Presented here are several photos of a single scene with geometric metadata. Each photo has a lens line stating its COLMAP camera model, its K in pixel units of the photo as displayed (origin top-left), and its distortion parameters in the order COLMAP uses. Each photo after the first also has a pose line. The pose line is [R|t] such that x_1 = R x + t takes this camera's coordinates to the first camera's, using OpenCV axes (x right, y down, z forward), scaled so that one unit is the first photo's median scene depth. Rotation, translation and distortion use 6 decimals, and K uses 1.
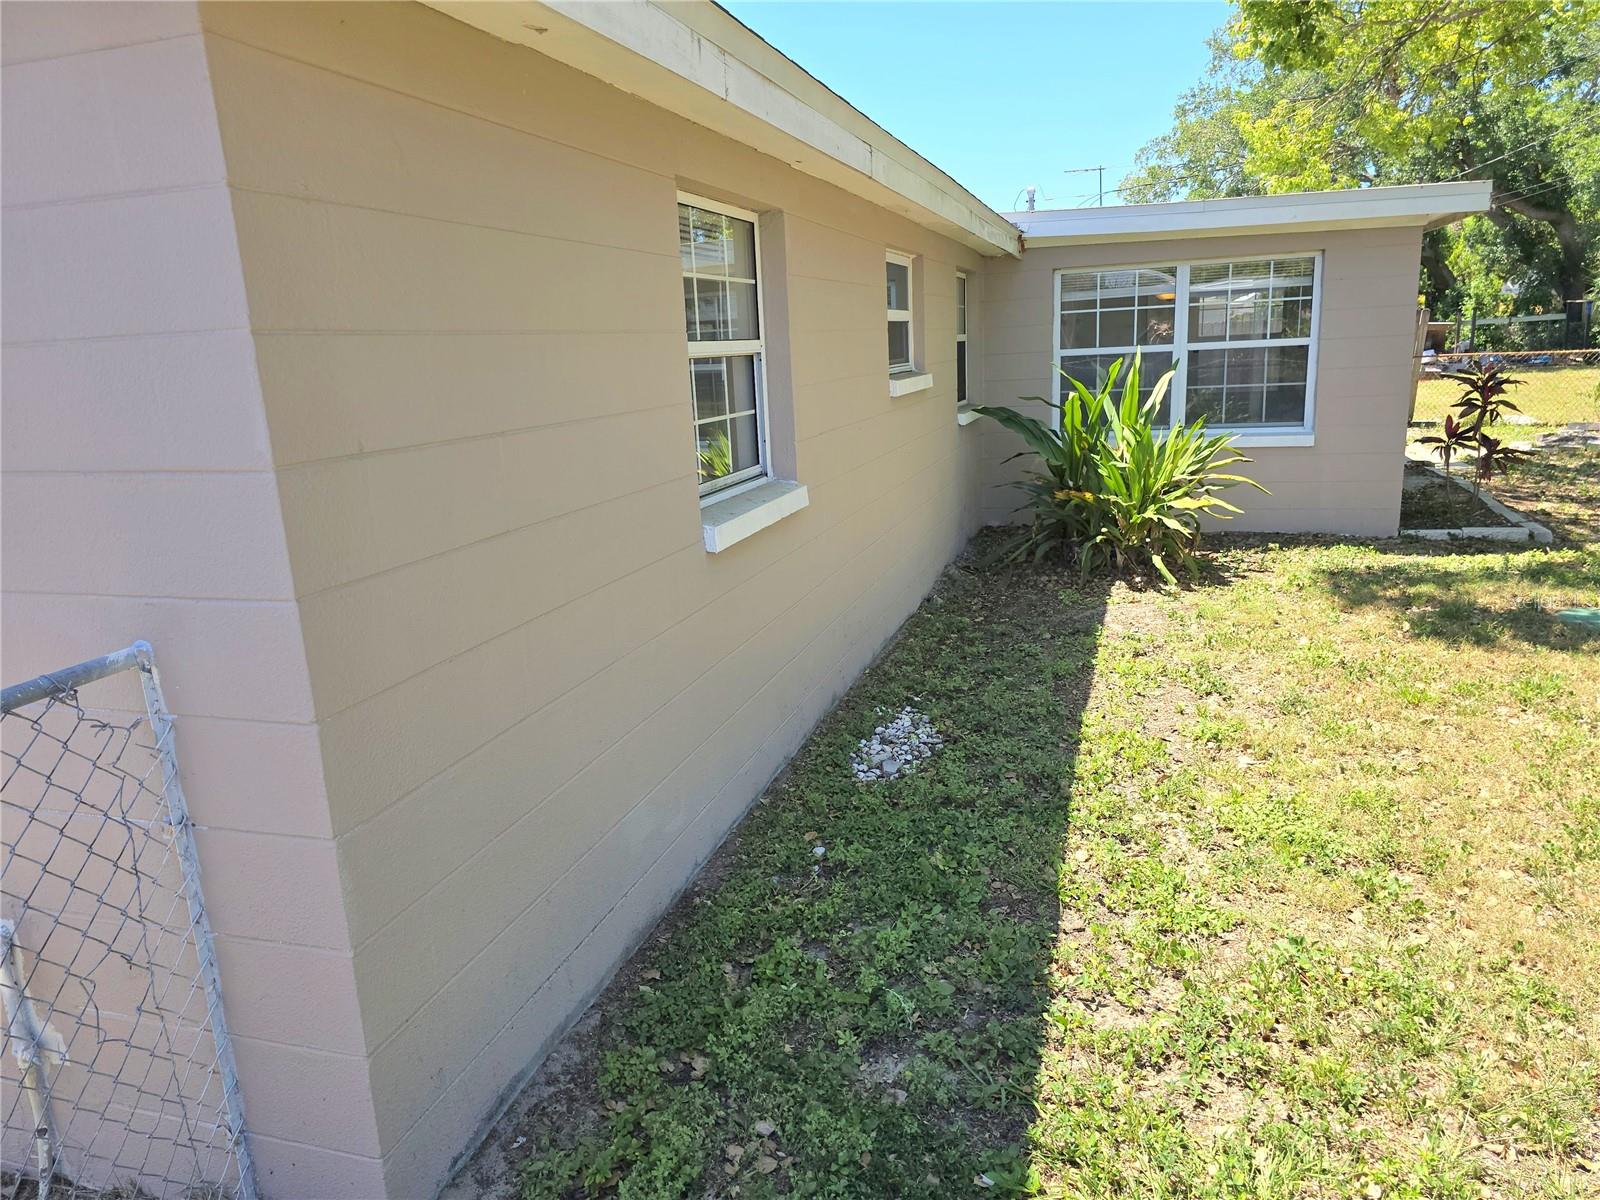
lens RADIAL K [[1065.7, 0, 801.1], [0, 1065.7, 593.6], [0, 0, 1]] dist [0.048939, -0.037354]
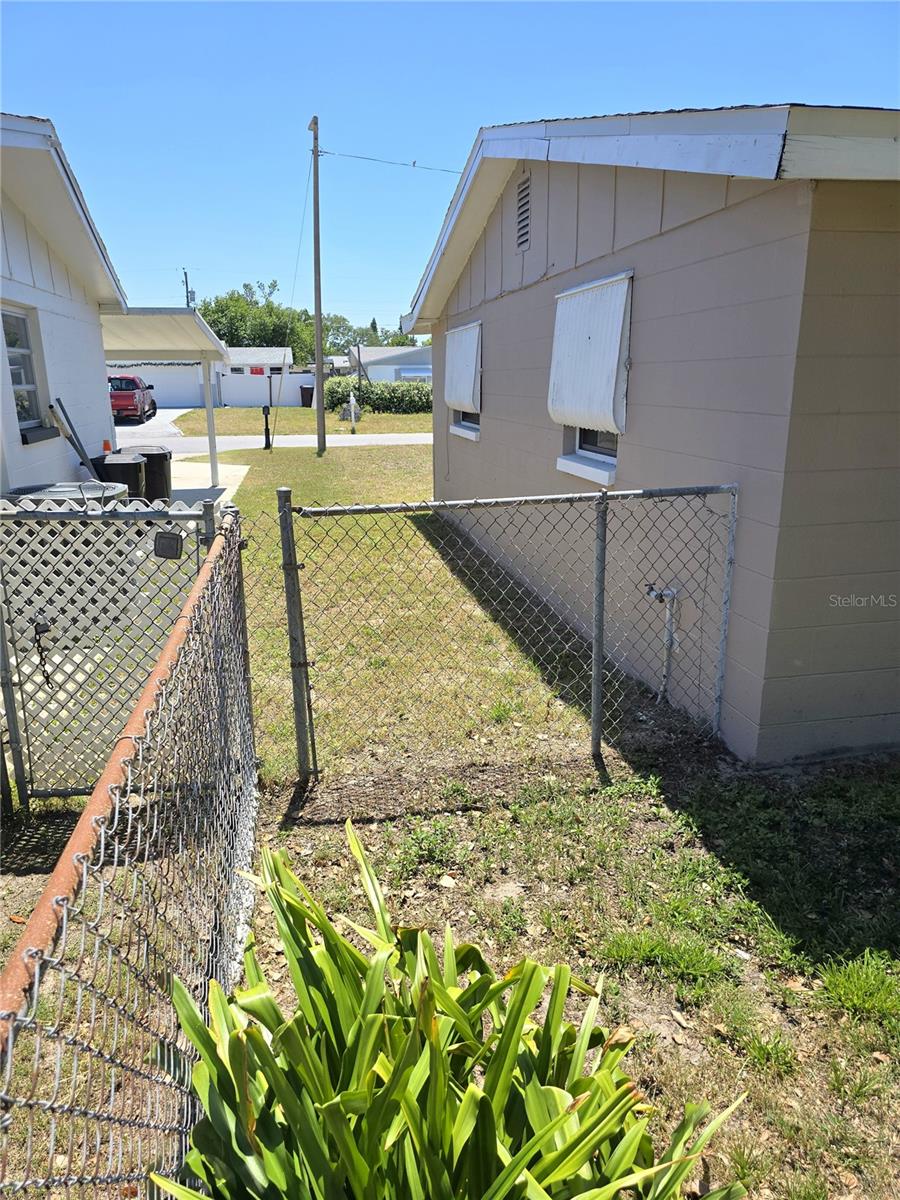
lens RADIAL K [[799.3, 0, 451.8], [0, 799.3, 598.6], [0, 0, 1]] dist [0.048939, -0.037354]
pose [[0.470702, 0.273143, -0.838947, 0.700122], [-0.209166, 0.958312, 0.194650, 0.074968], [0.857140, 0.083857, 0.508211, -0.469702]]
